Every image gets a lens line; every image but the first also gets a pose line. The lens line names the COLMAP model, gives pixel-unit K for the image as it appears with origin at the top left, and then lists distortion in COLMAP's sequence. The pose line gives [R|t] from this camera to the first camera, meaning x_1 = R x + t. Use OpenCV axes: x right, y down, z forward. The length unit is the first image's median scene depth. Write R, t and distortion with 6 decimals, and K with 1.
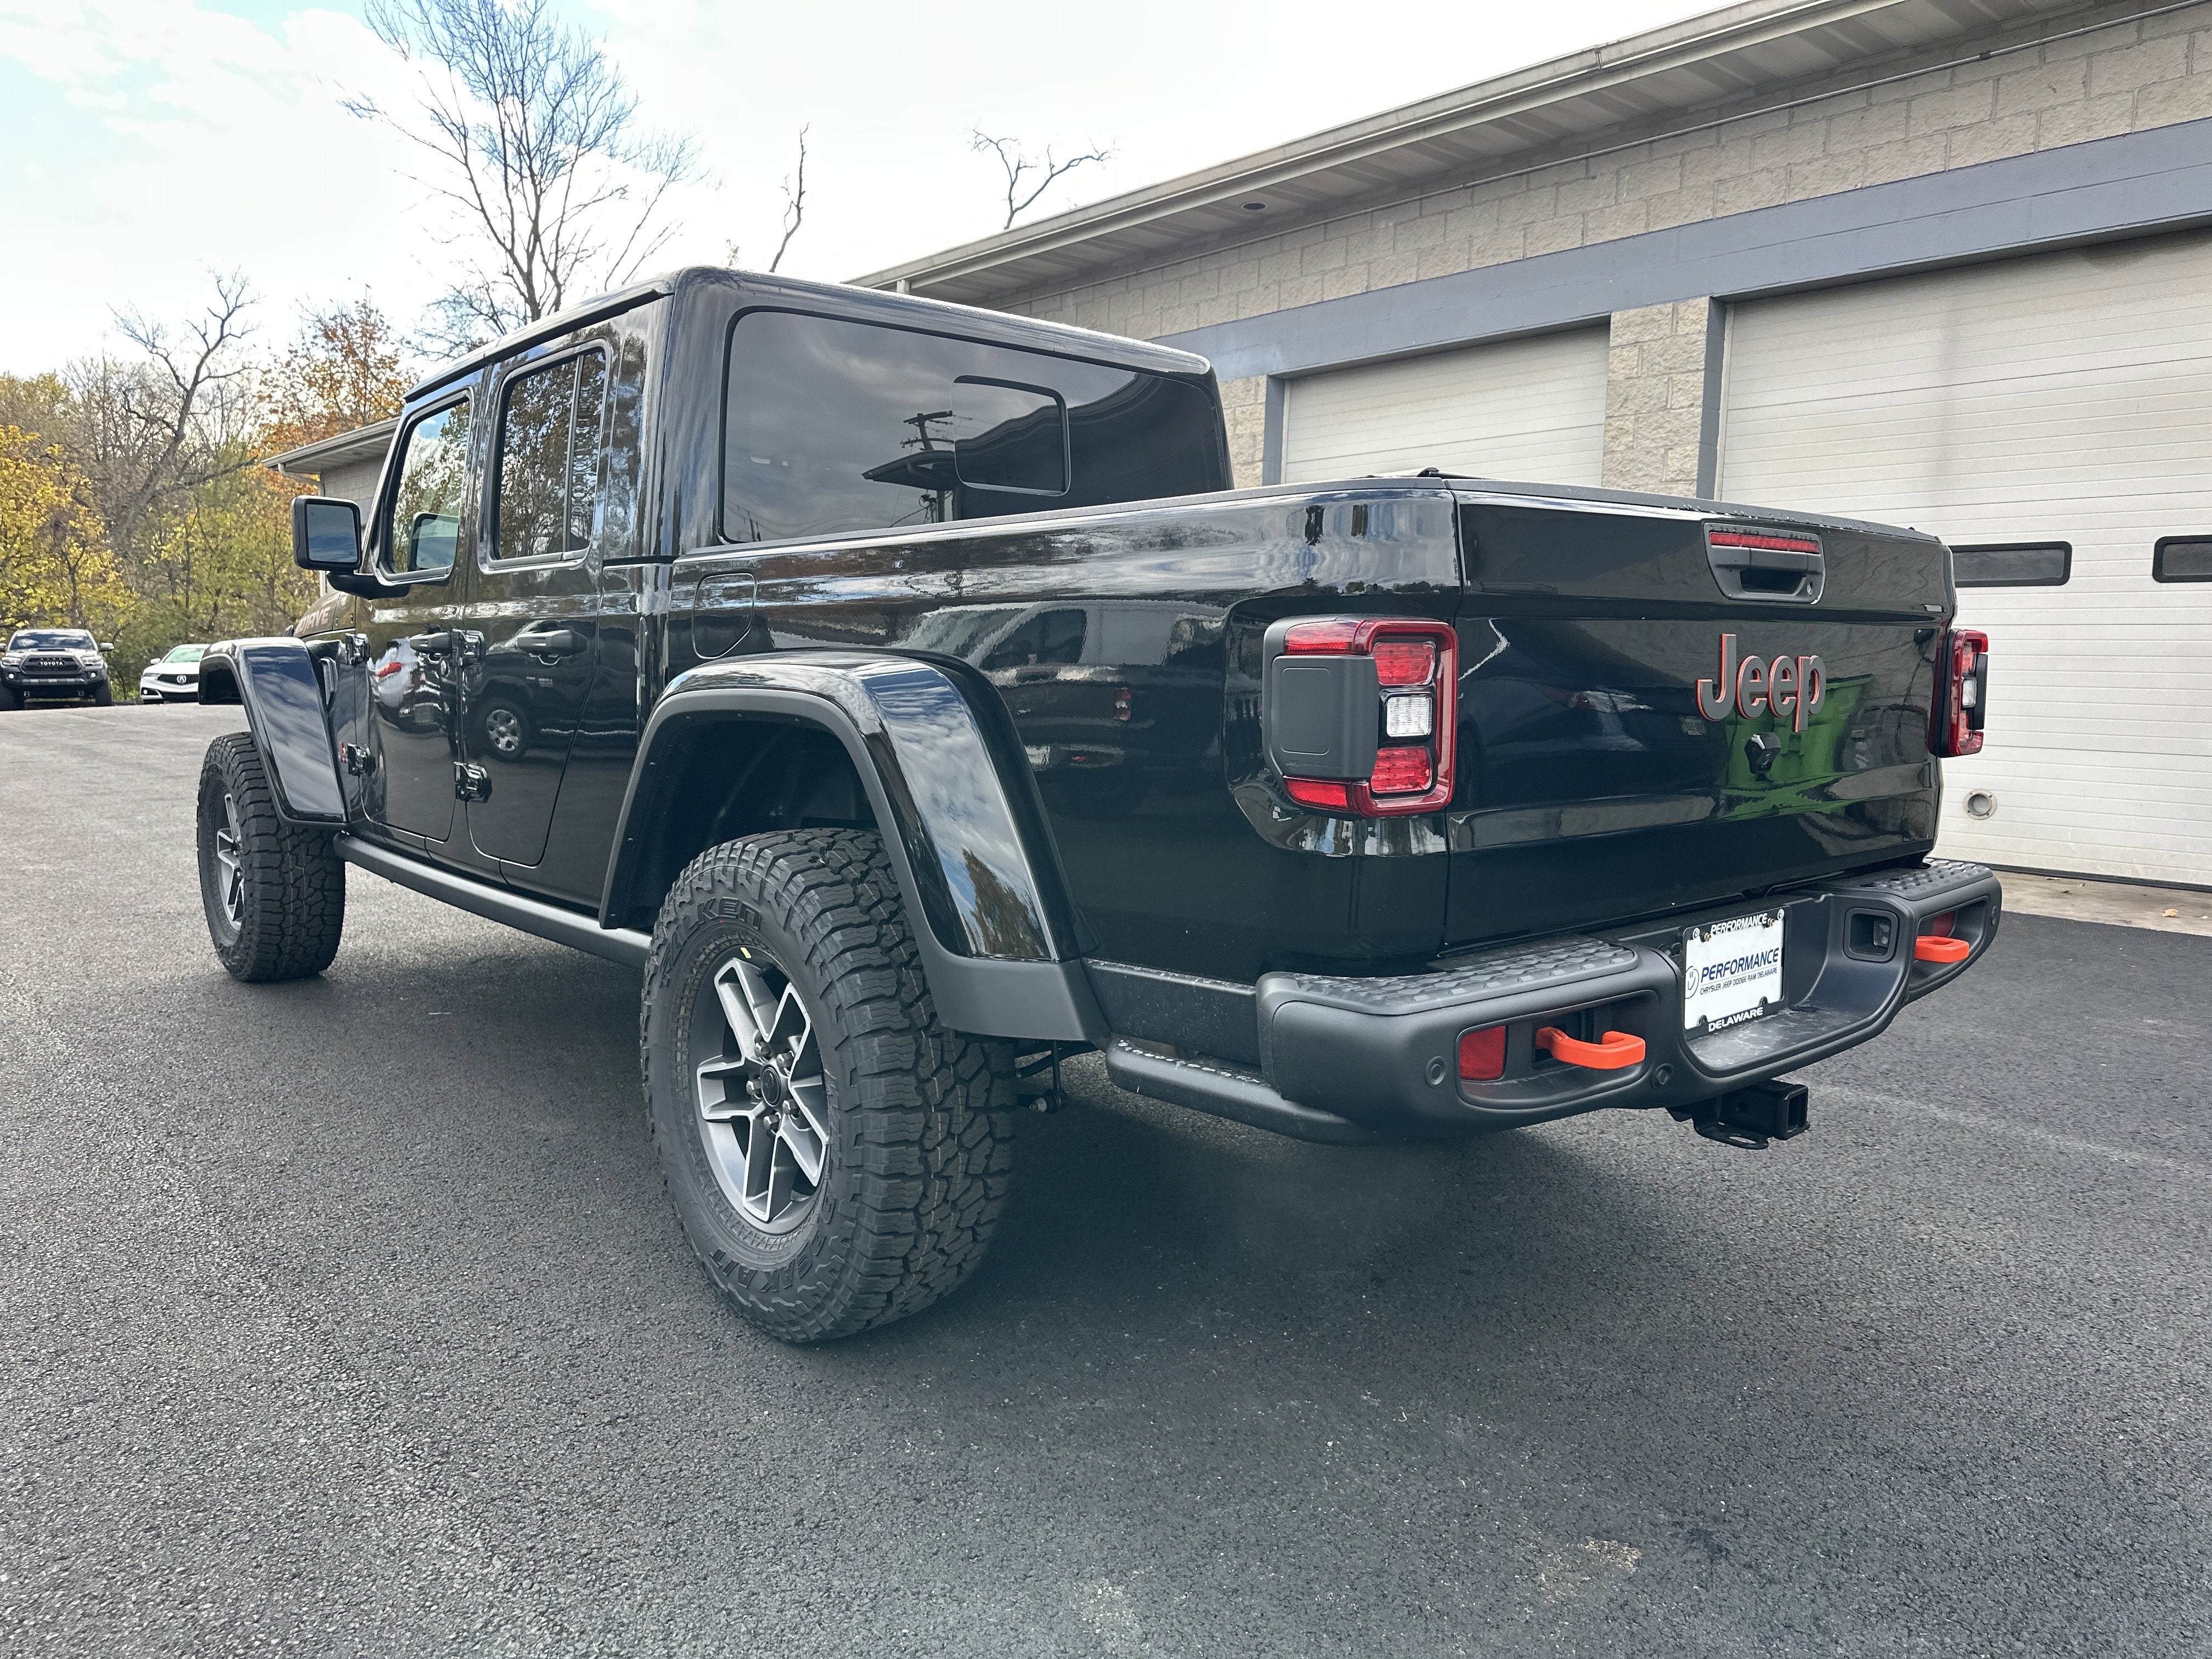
lens RADIAL K [[1579.0, 0, 1106.0], [0, 1579.0, 829.5], [0, 0, 1]] dist [0.003709, -0.019867]
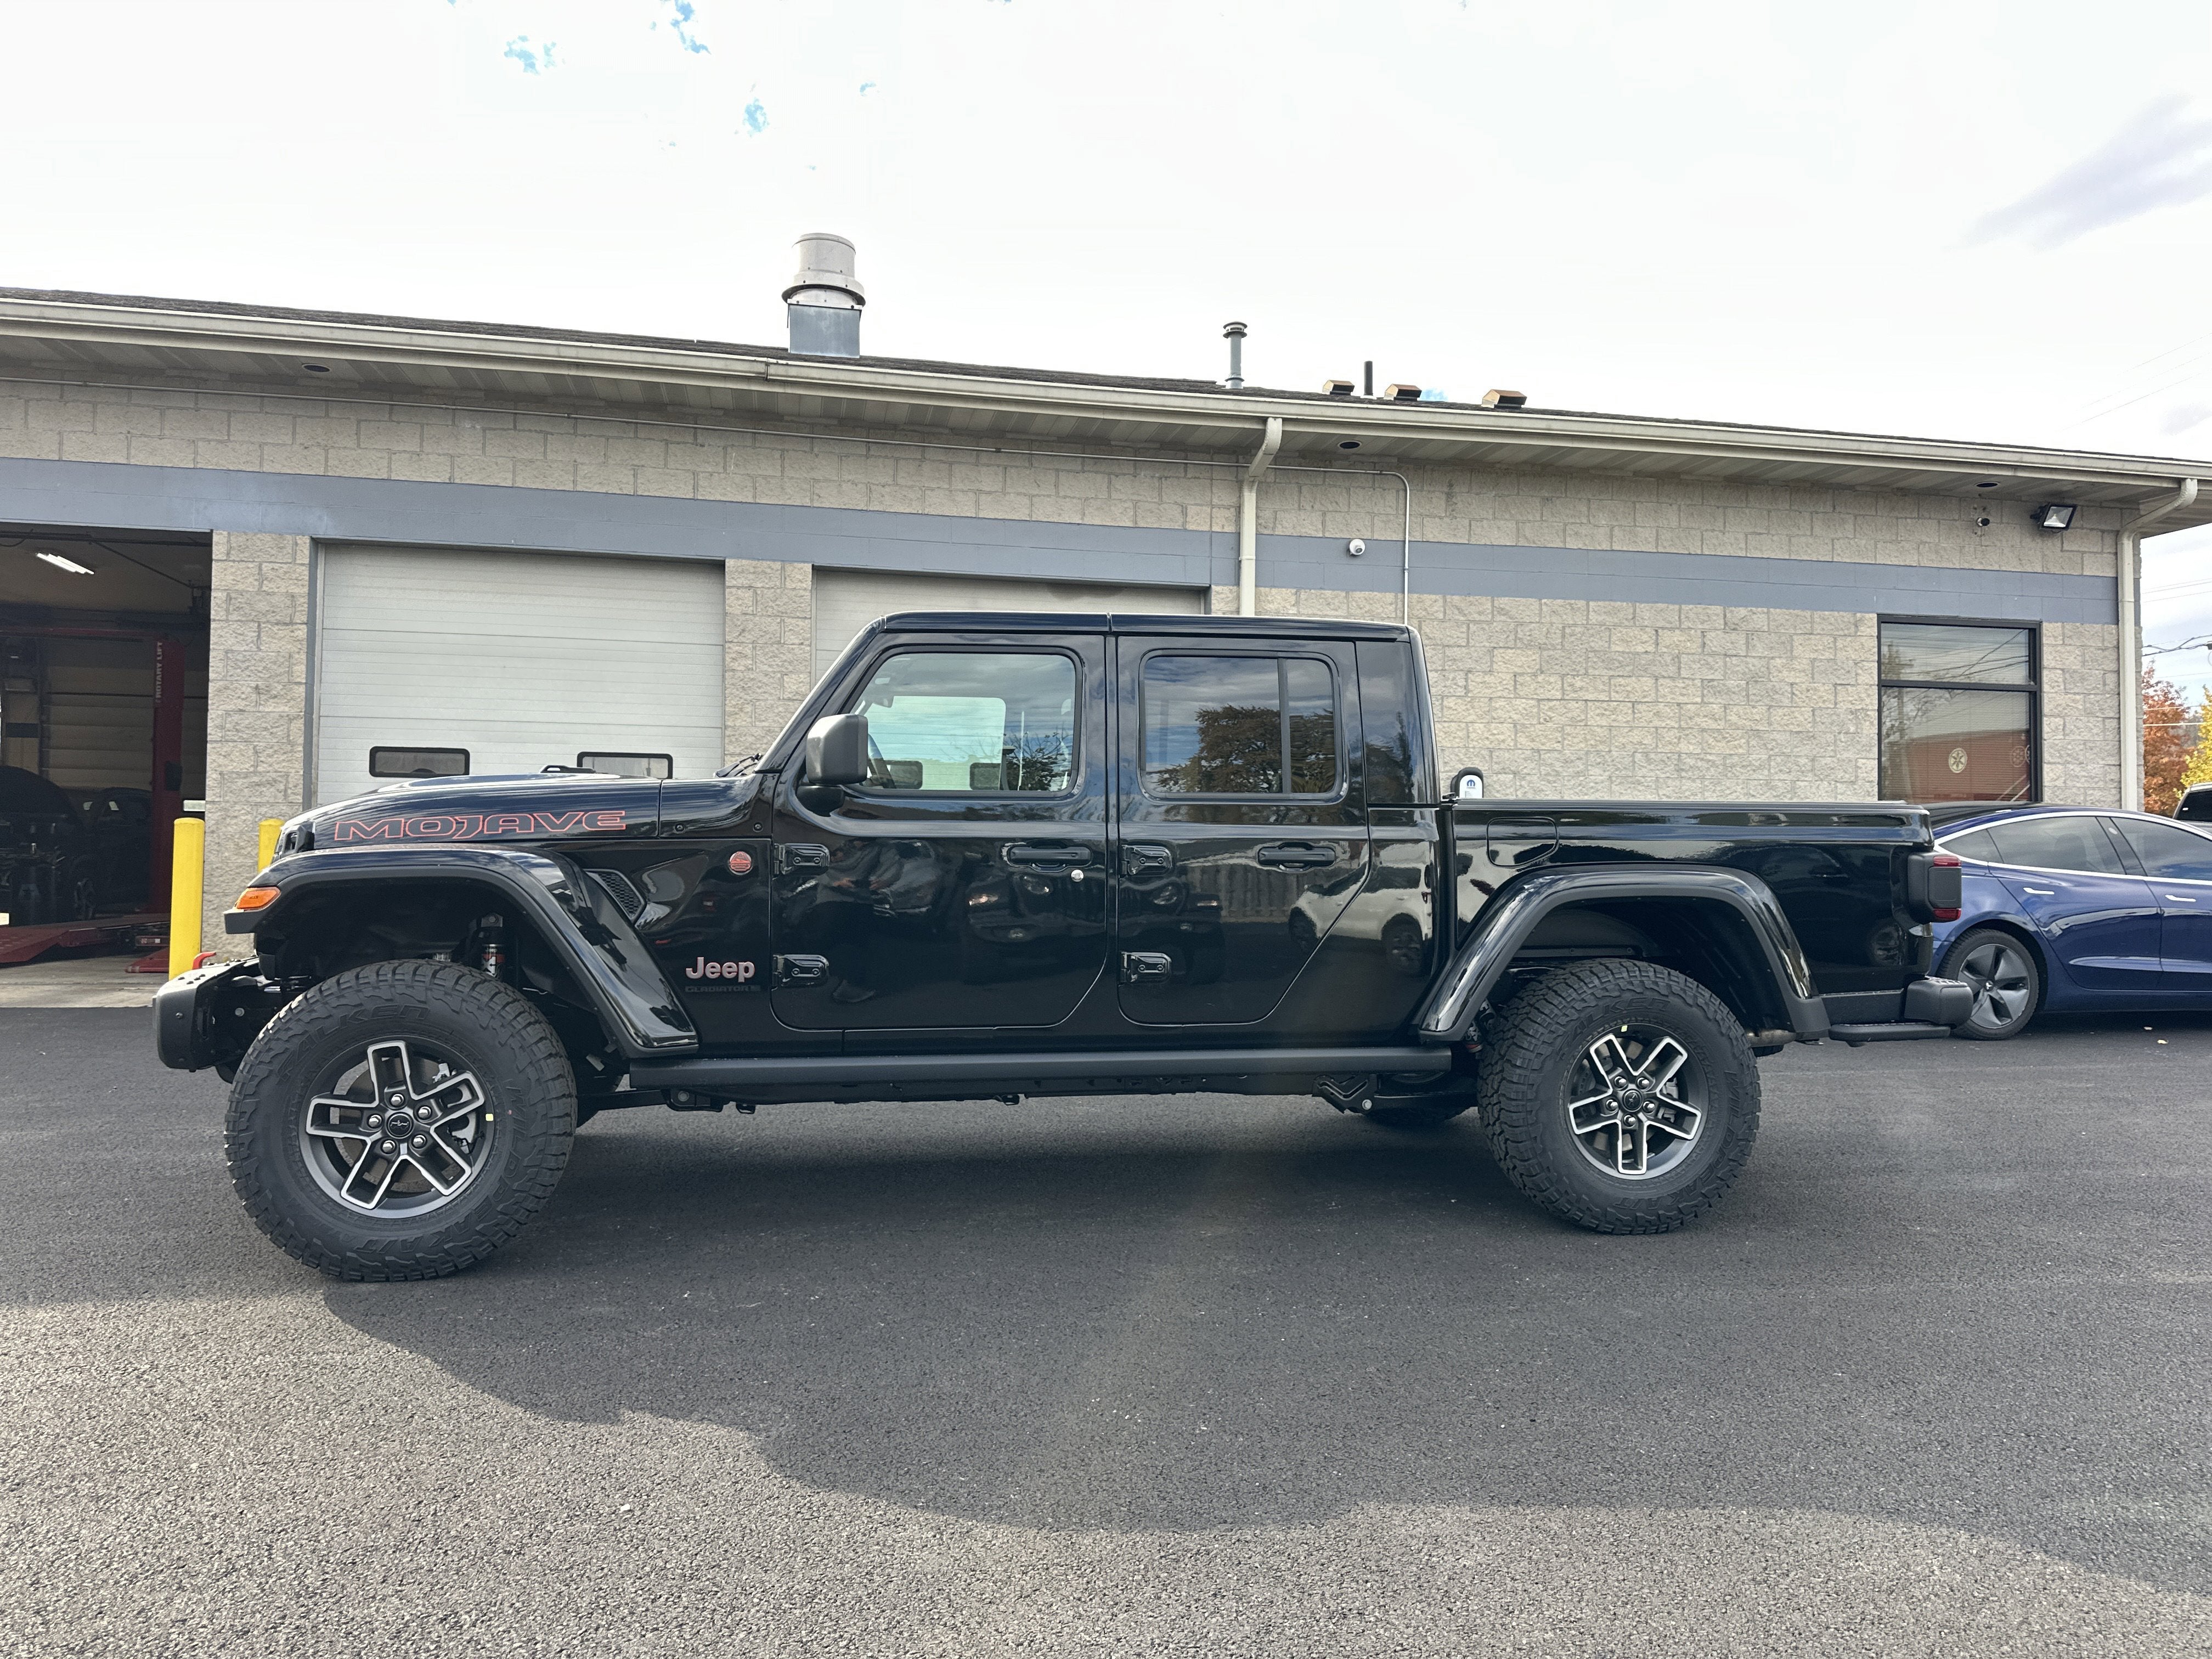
lens RADIAL K [[1535.8, 0, 1106.0], [0, 1535.8, 829.5], [0, 0, 1]] dist [0.115746, -0.177638]
pose [[0.484466, -0.000455, 0.874810, -0.661085], [0.085221, 0.995268, -0.046678, -0.037982], [-0.870649, 0.097166, 0.482212, 0.195510]]
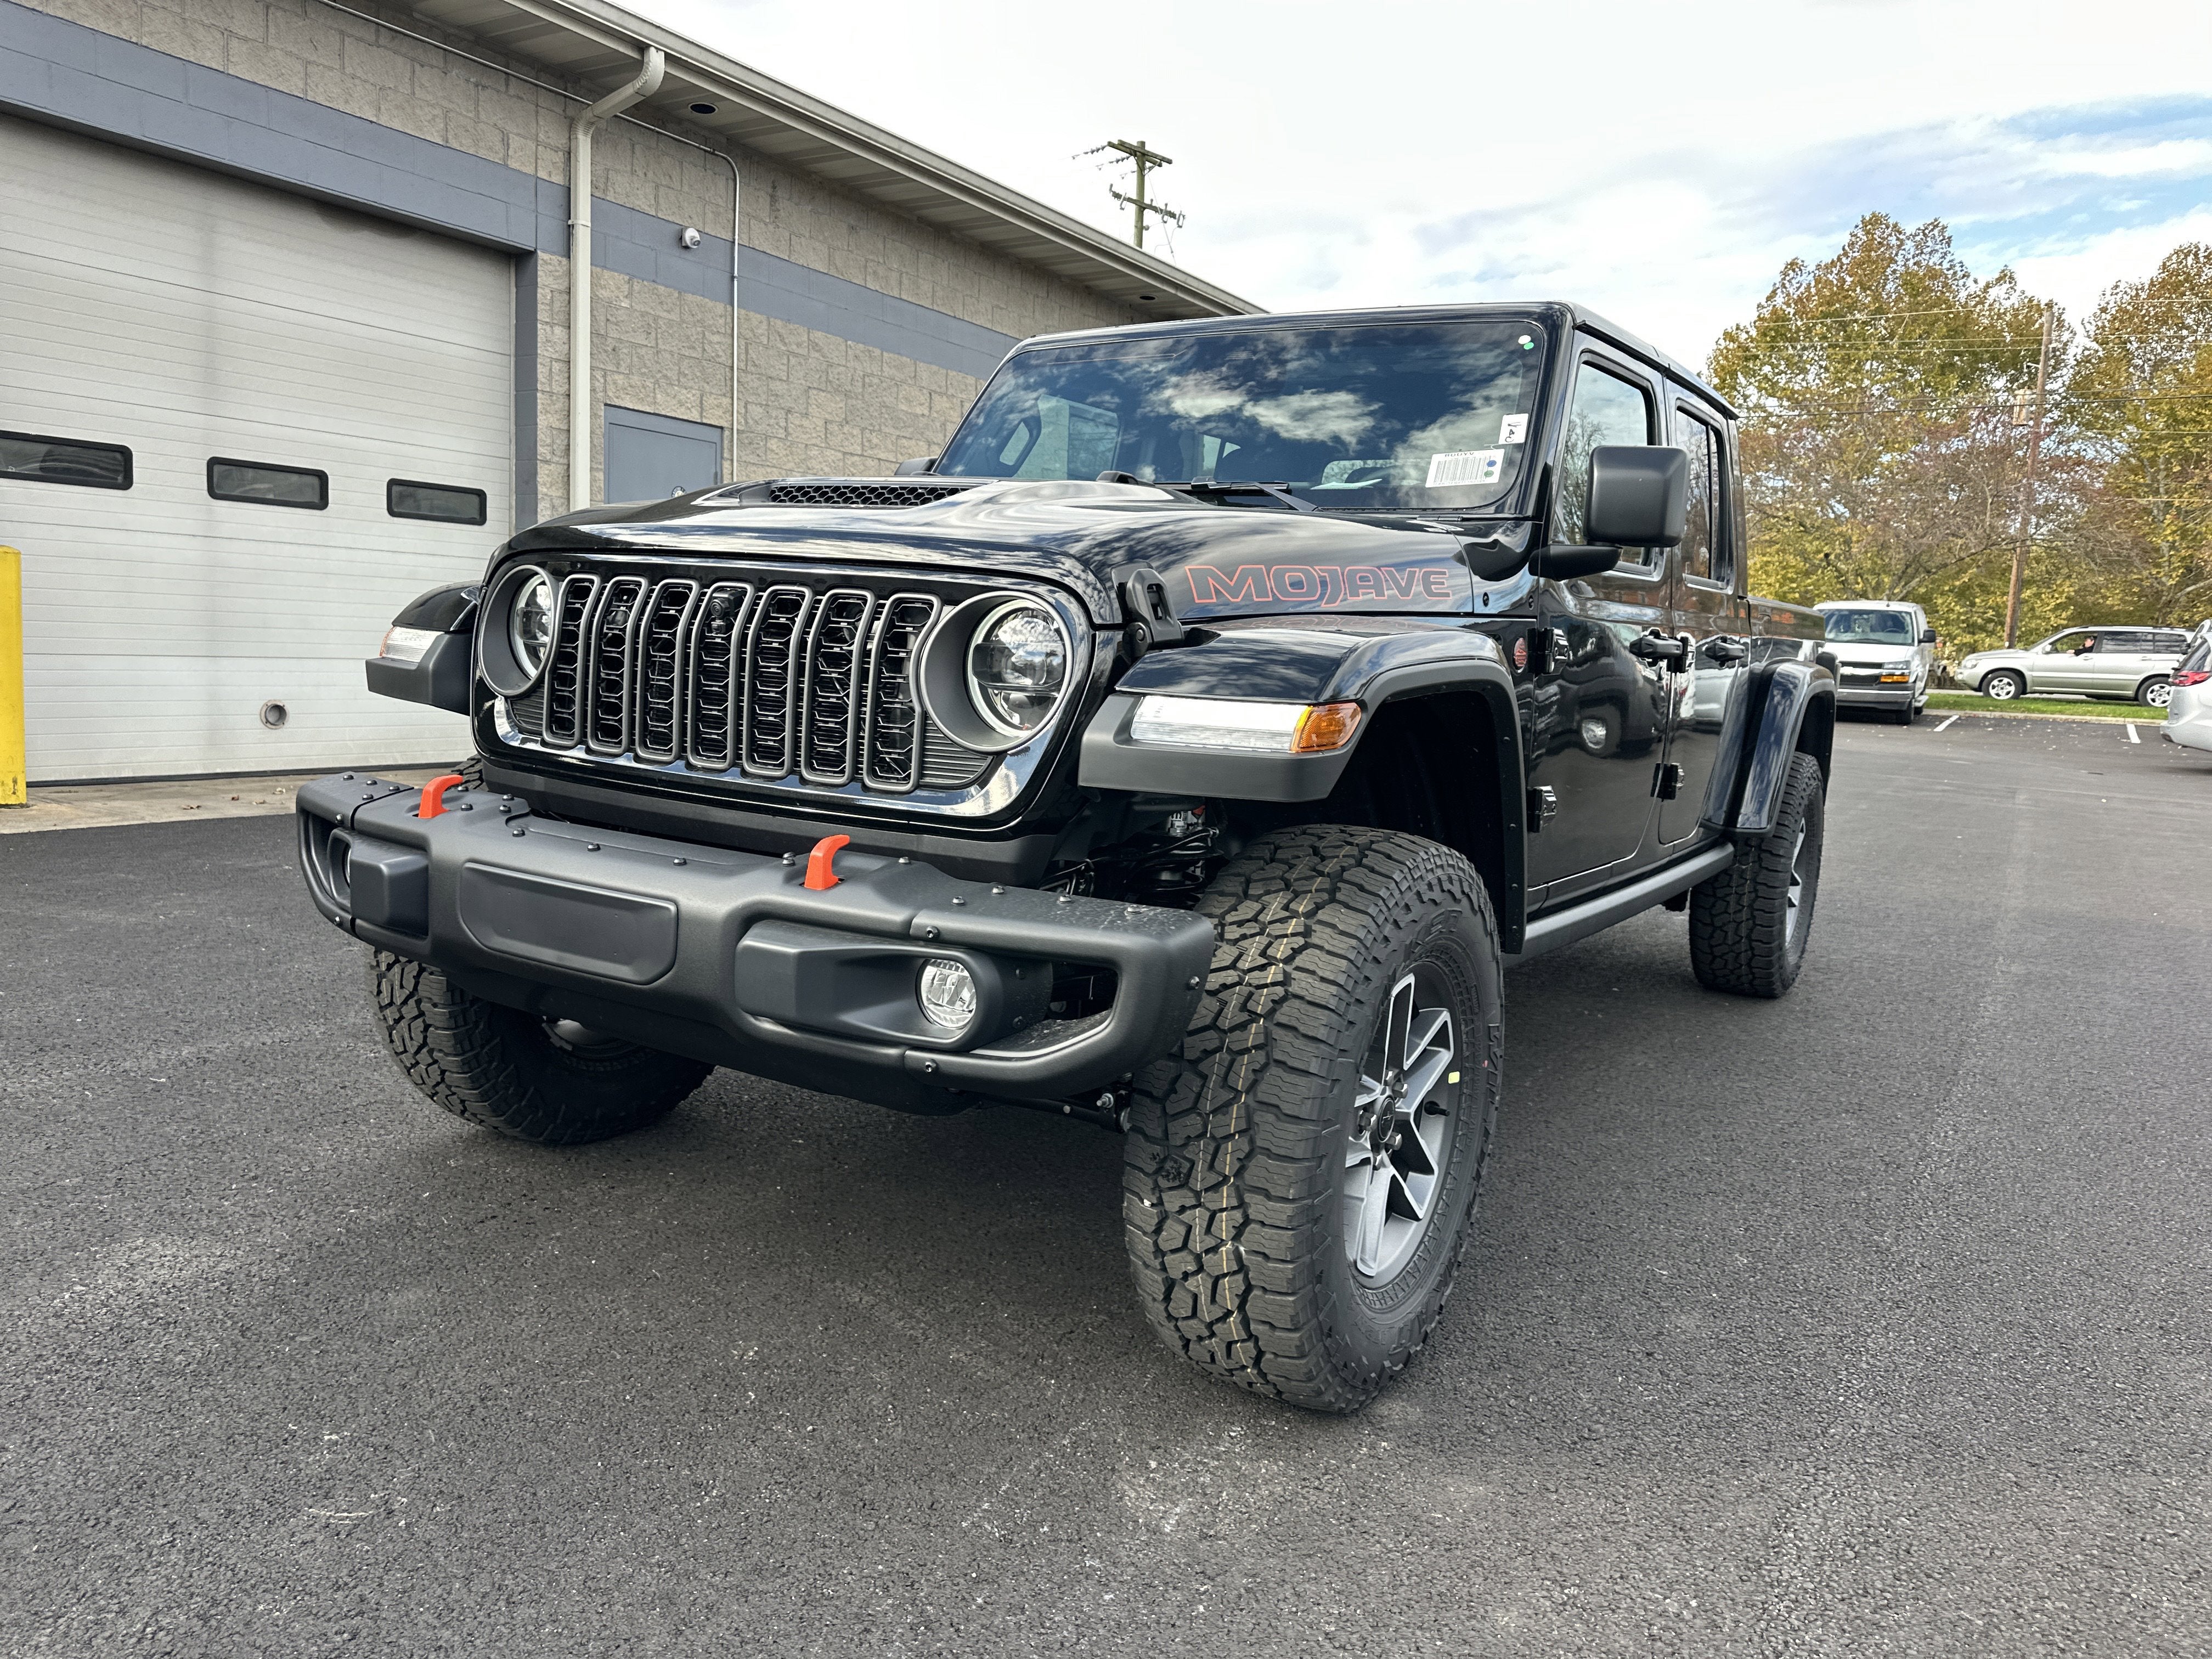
lens RADIAL K [[1579.9, 0, 1100.3], [0, 1579.9, 823.4], [0, 0, 1]] dist [-0.002998, 0.004691]
pose [[-0.279524, -0.141126, 0.949710, -0.586608], [0.040274, 0.986545, 0.158453, -0.084688], [-0.959294, 0.082540, -0.270079, 0.735661]]
